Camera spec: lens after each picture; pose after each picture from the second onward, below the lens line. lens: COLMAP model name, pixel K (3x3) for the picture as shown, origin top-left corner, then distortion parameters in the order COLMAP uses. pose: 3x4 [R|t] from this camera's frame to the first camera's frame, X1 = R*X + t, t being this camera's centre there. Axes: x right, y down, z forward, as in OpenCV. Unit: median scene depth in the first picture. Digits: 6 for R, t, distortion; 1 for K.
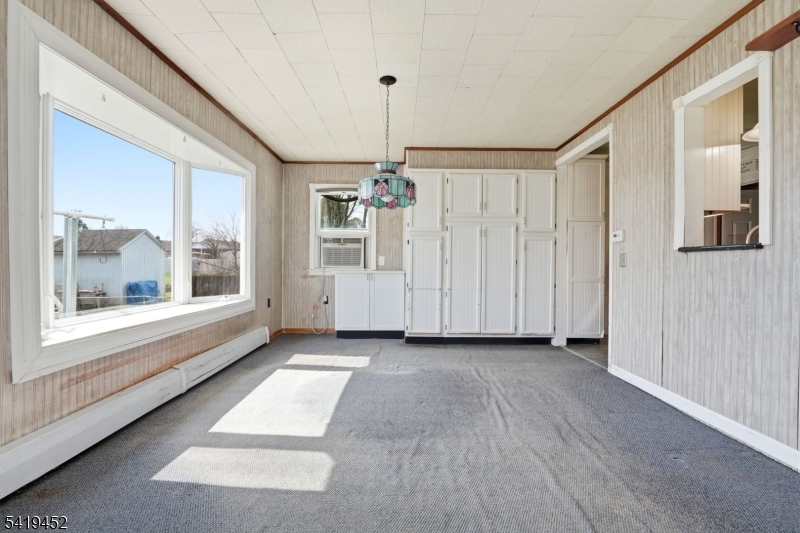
lens RADIAL K [[326.3, 0, 401.3], [0, 326.3, 265.1], [0, 0, 1]] dist [-0.010190, 0.000388]
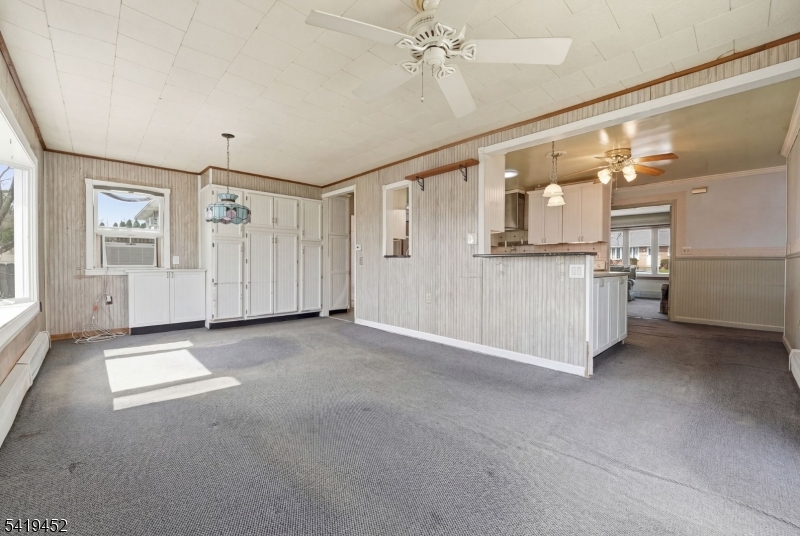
lens RADIAL K [[326.3, 0, 401.3], [0, 326.3, 266.6], [0, 0, 1]] dist [-0.010190, 0.000388]
pose [[0.726473, -0.012285, 0.687086, -0.301880], [0.003070, 0.999888, 0.014632, -0.006202], [-0.687189, -0.008520, 0.726429, -0.356545]]
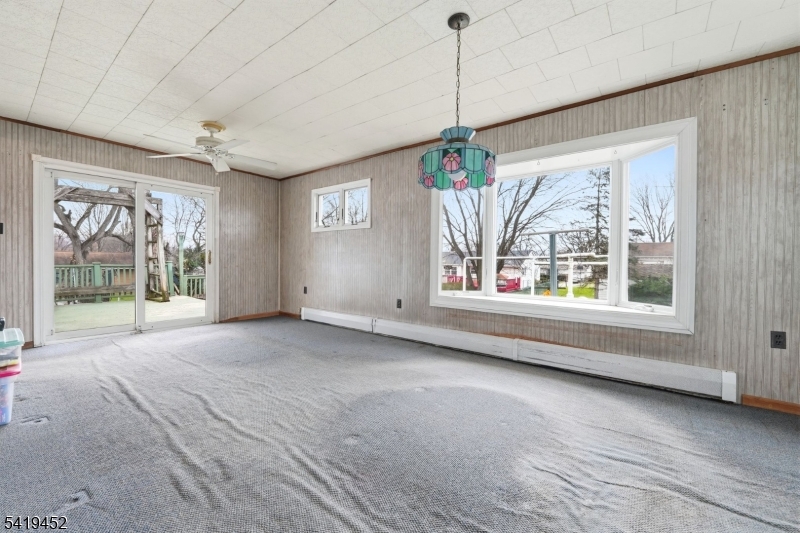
lens RADIAL K [[326.3, 0, 401.3], [0, 326.3, 265.1], [0, 0, 1]] dist [-0.010190, 0.000388]
pose [[-0.615006, -0.007240, -0.788489, 0.403011], [-0.018533, 0.999814, 0.005276, 0.003253], [0.788305, 0.017858, -0.615026, 0.865198]]
